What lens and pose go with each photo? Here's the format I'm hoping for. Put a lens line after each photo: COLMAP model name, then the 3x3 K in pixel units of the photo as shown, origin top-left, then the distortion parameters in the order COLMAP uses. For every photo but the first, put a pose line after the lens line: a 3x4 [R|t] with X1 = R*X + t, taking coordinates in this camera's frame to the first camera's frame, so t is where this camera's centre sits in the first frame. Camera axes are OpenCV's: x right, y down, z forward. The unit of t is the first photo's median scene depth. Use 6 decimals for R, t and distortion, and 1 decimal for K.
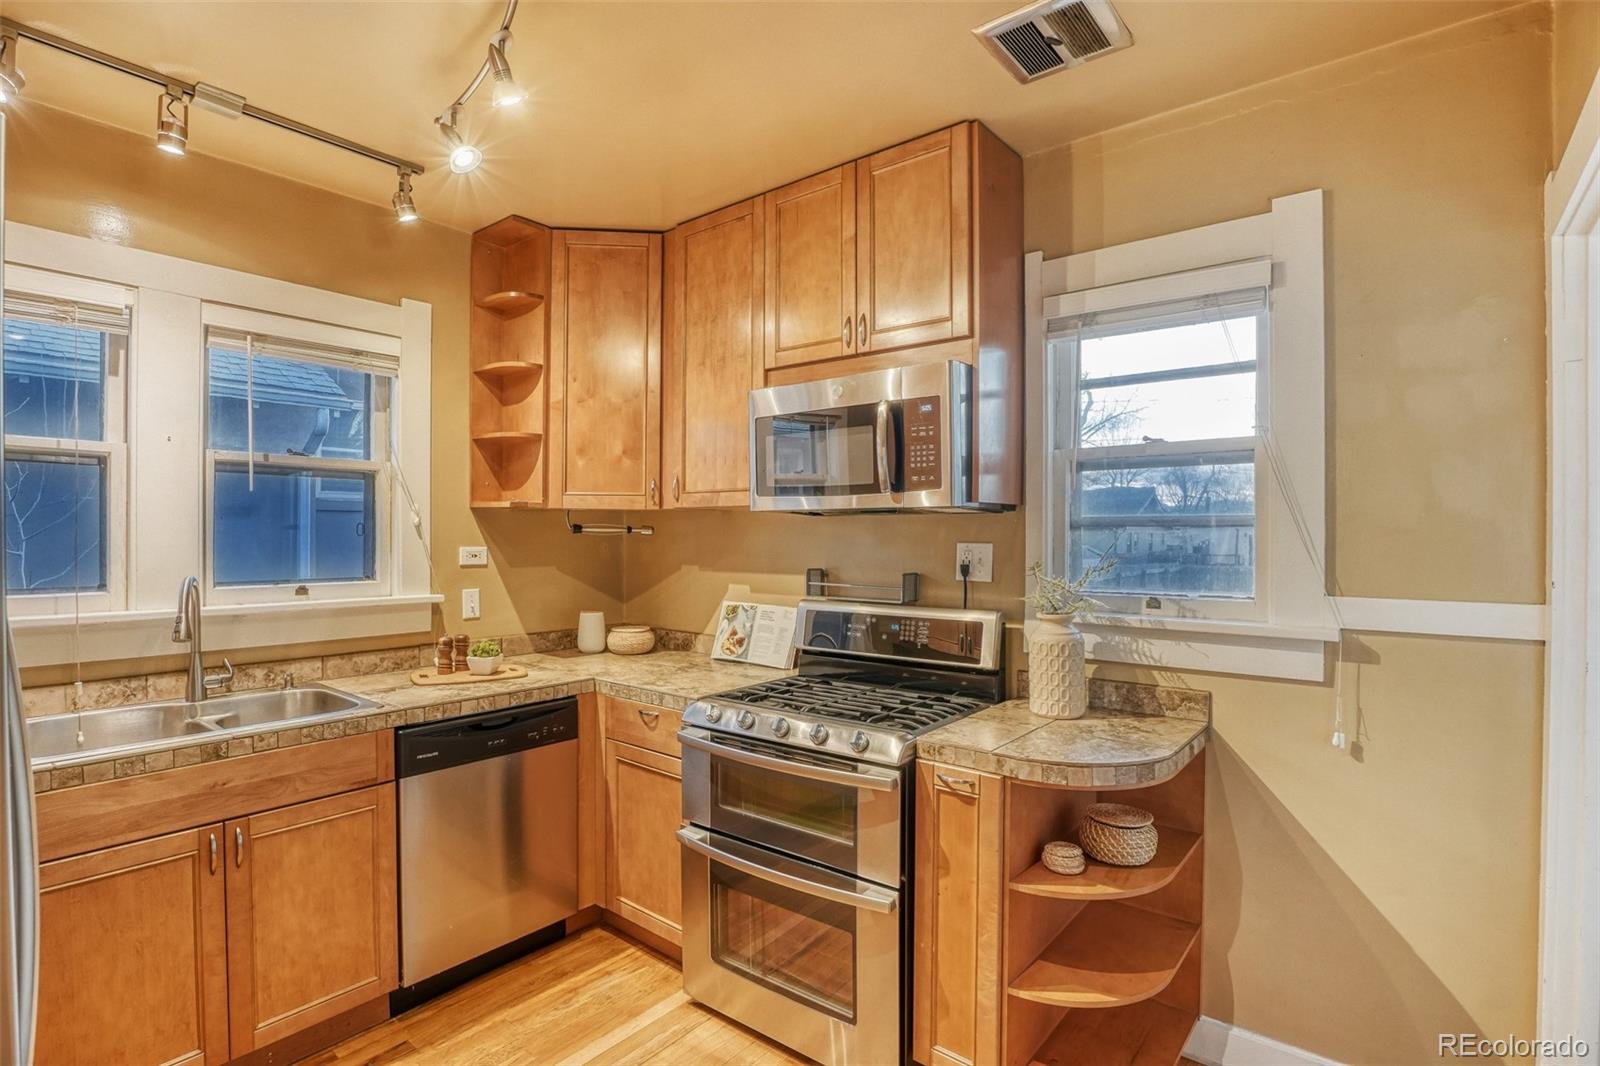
lens RADIAL K [[780.8, 0, 802.6], [0, 780.8, 533.9], [0, 0, 1]] dist [-0.049759, 0.011498]
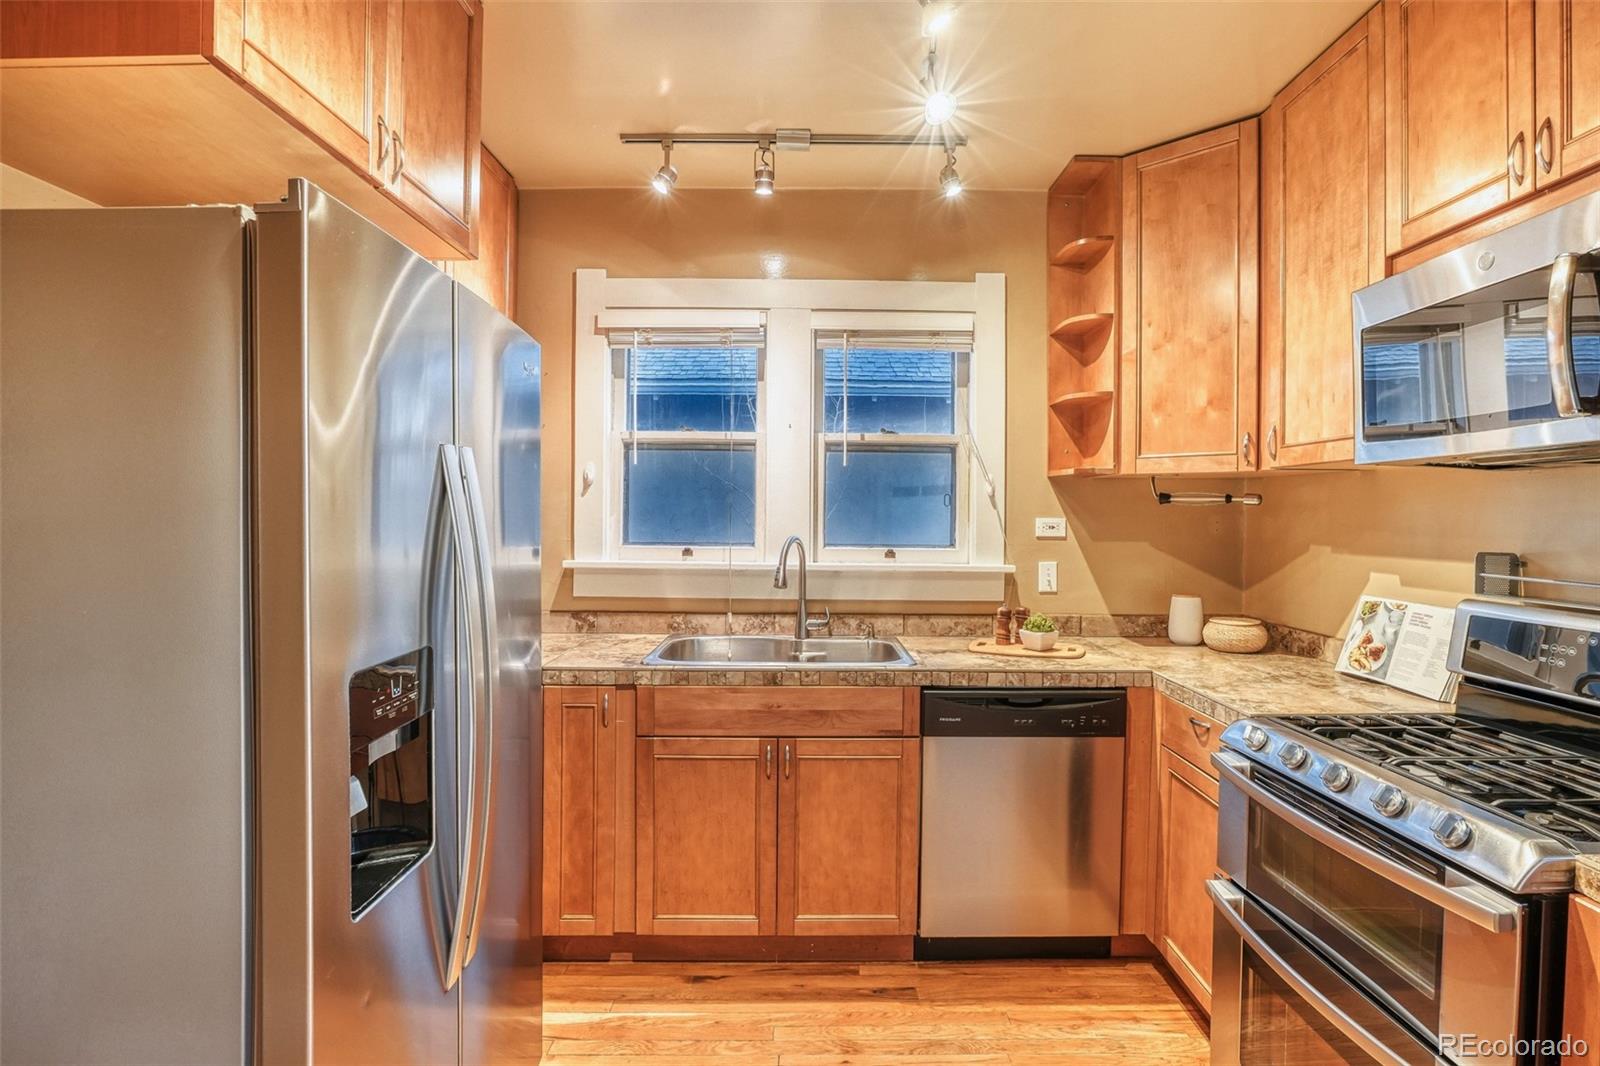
lens RADIAL K [[783.7, 0, 803.7], [0, 783.7, 530.9], [0, 0, 1]] dist [-0.048532, 0.013267]
pose [[0.623349, 0.017059, -0.781758, 0.170069], [-0.005494, 0.999833, 0.017438, 0.021683], [0.781925, -0.006575, 0.623338, 0.193679]]
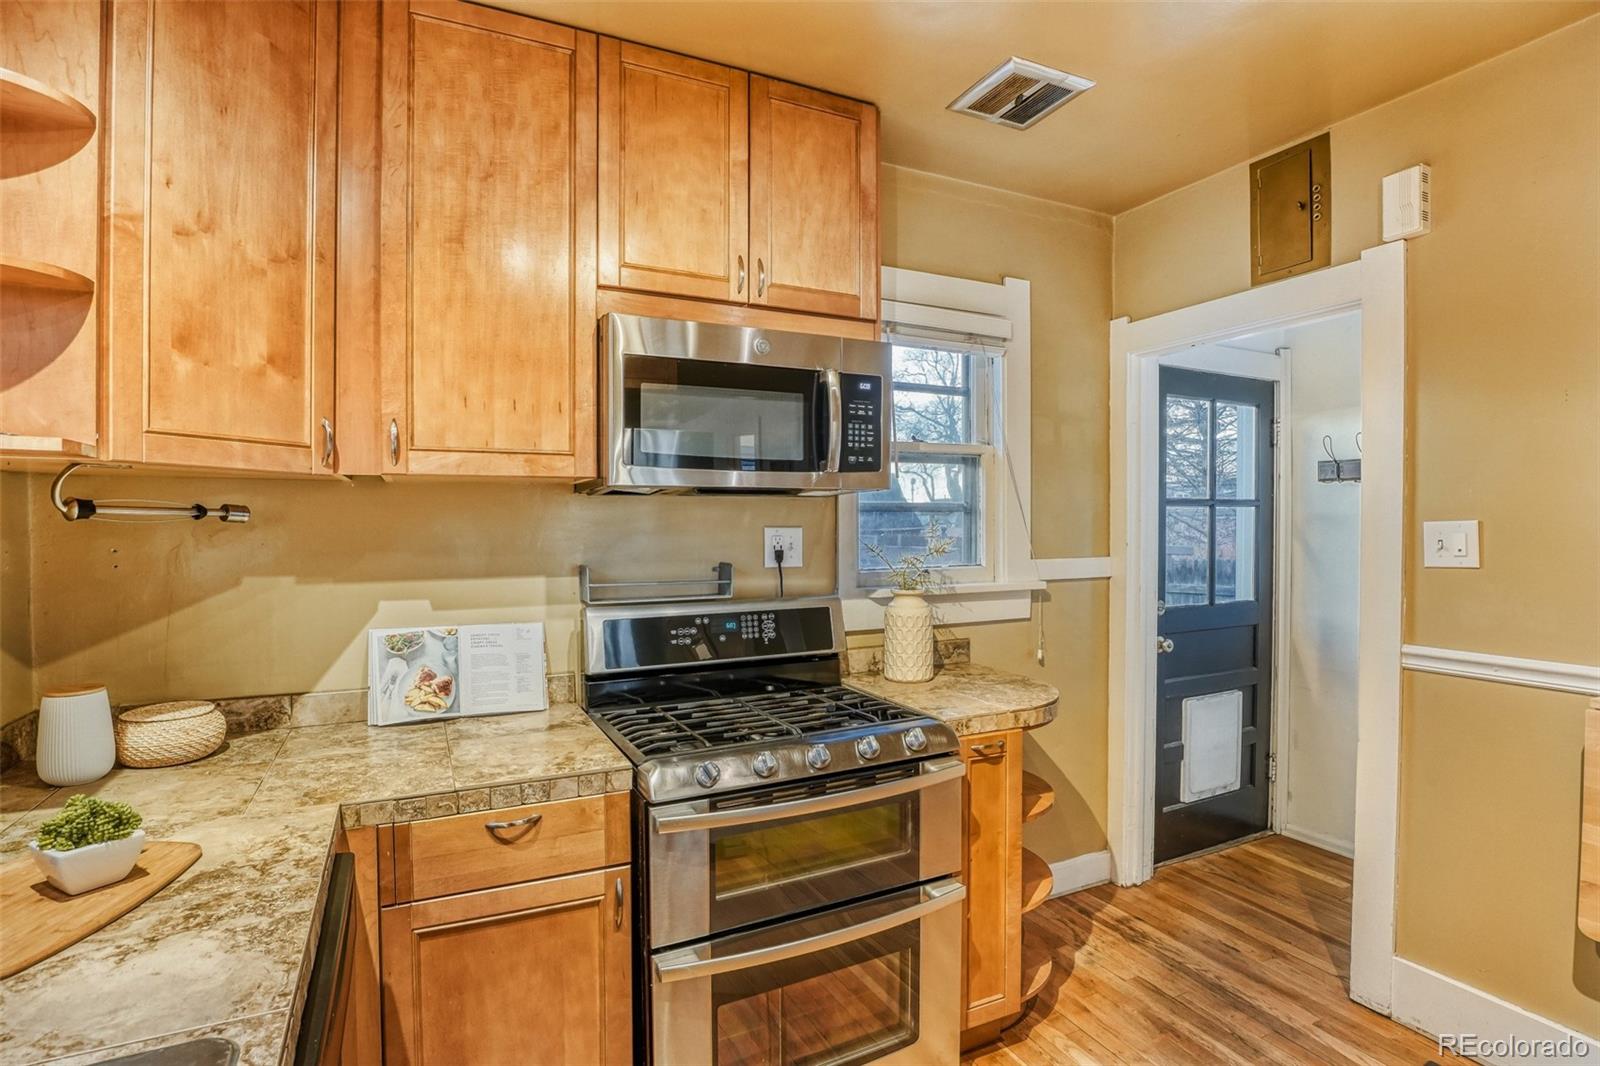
lens RADIAL K [[780.8, 0, 802.6], [0, 780.8, 533.9], [0, 0, 1]] dist [-0.049759, 0.011498]
pose [[0.428081, -0.017891, 0.903563, -0.644580], [0.004870, 0.999835, 0.017490, 0.002845], [-0.903727, -0.003087, 0.428098, 0.568067]]
